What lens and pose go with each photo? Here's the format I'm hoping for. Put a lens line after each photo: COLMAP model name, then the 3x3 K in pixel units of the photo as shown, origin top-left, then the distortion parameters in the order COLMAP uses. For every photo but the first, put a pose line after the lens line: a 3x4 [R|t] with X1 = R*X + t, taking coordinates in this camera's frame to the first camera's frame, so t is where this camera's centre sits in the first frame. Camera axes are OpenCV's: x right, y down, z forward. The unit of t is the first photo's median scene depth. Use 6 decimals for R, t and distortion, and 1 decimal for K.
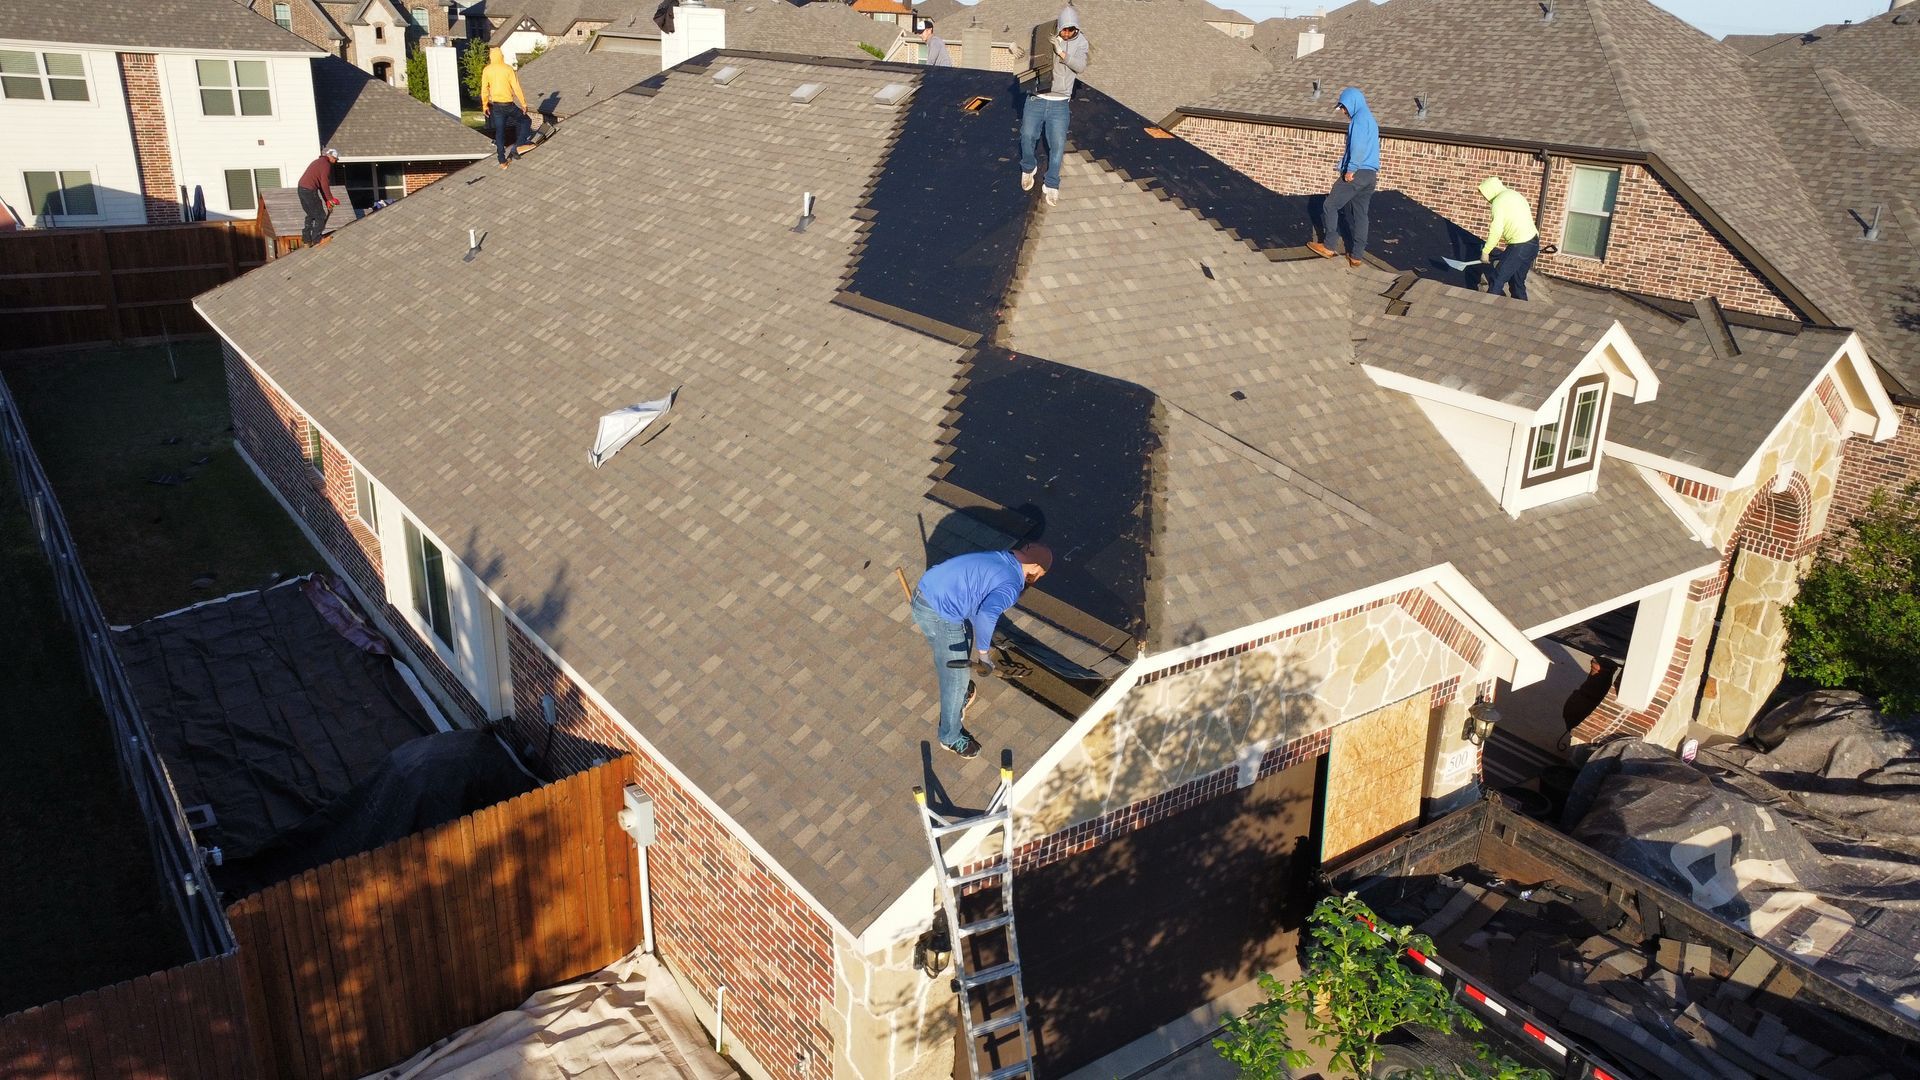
lens RADIAL K [[1404.9, 0, 964.7], [0, 1404.9, 536.3], [0, 0, 1]] dist [-0.081243, 0.125408]
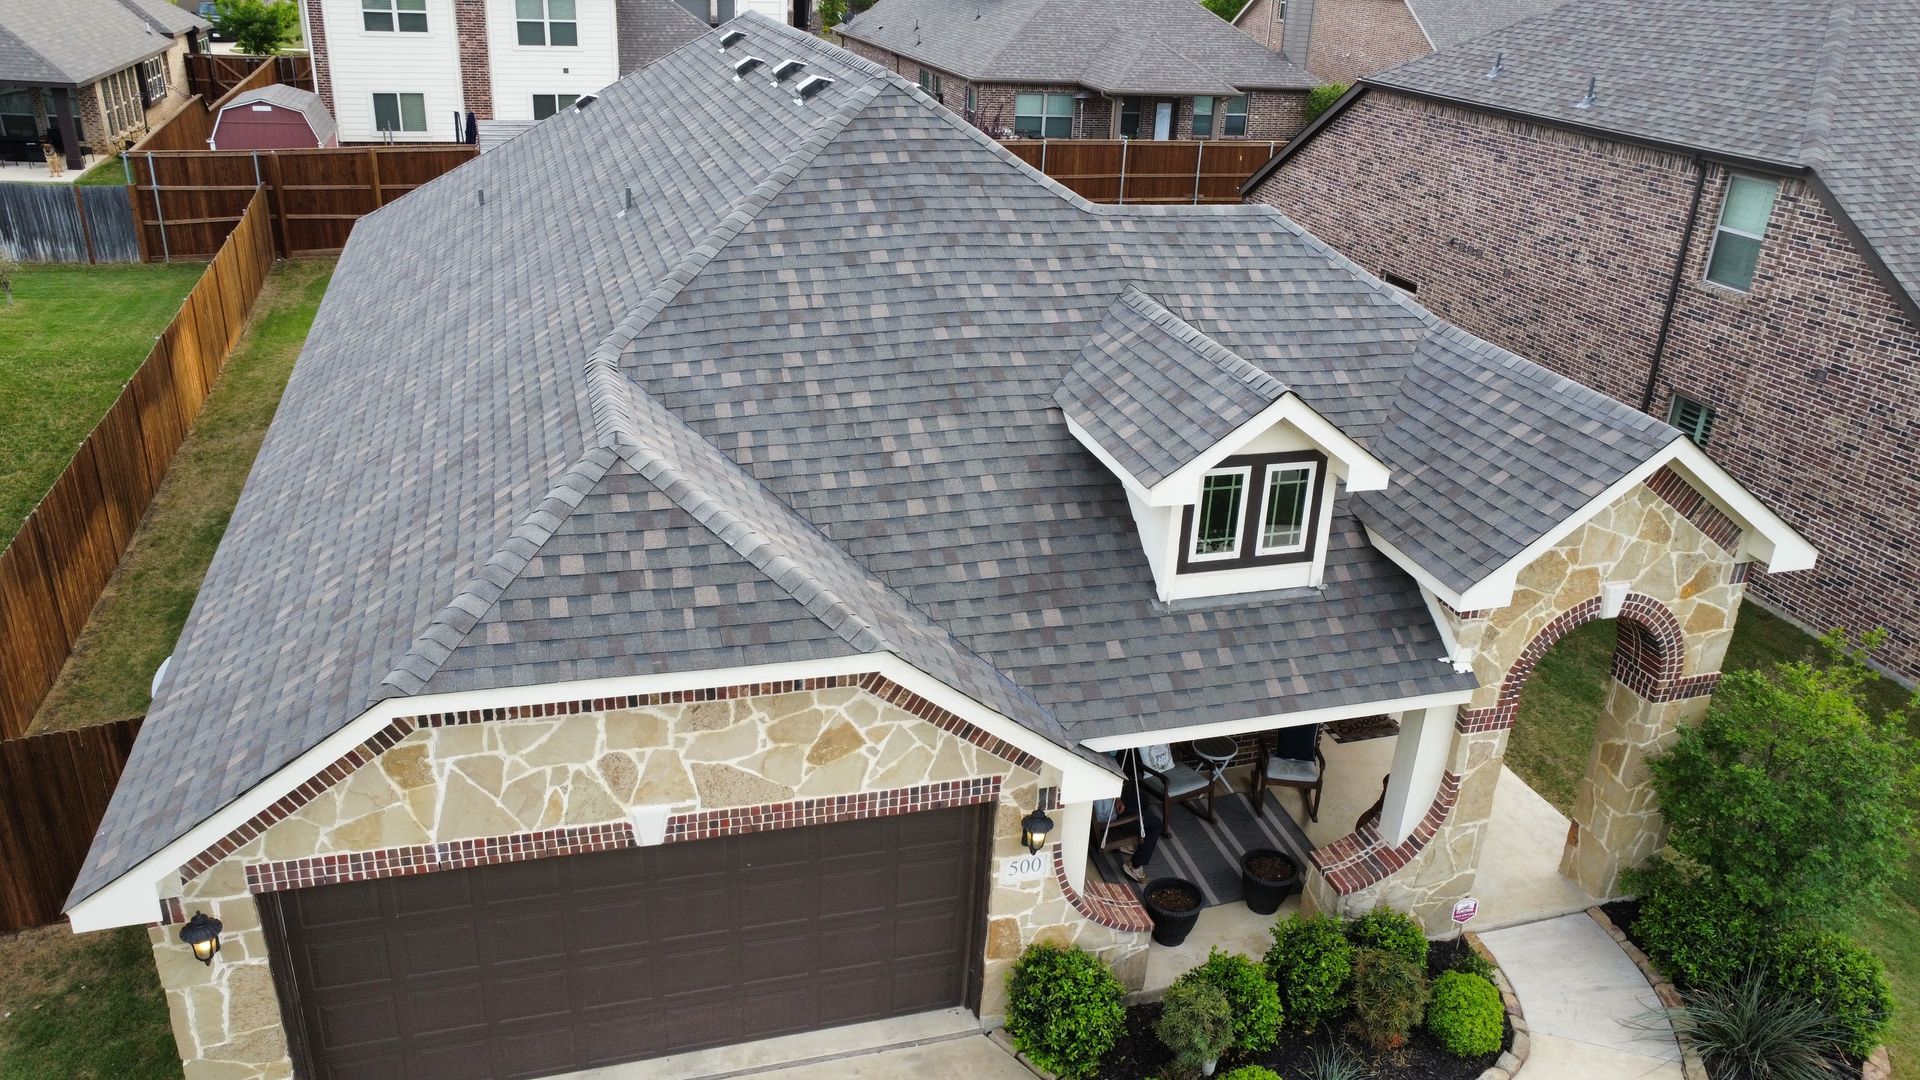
lens RADIAL K [[1404.9, 0, 952.5], [0, 1404.9, 546.1], [0, 0, 1]] dist [-0.081243, 0.125408]
pose [[0.947190, 0.137164, -0.289857, 0.454829], [-0.122273, 0.990097, 0.068968, -0.082419], [0.296447, -0.029884, 0.954582, 0.114199]]
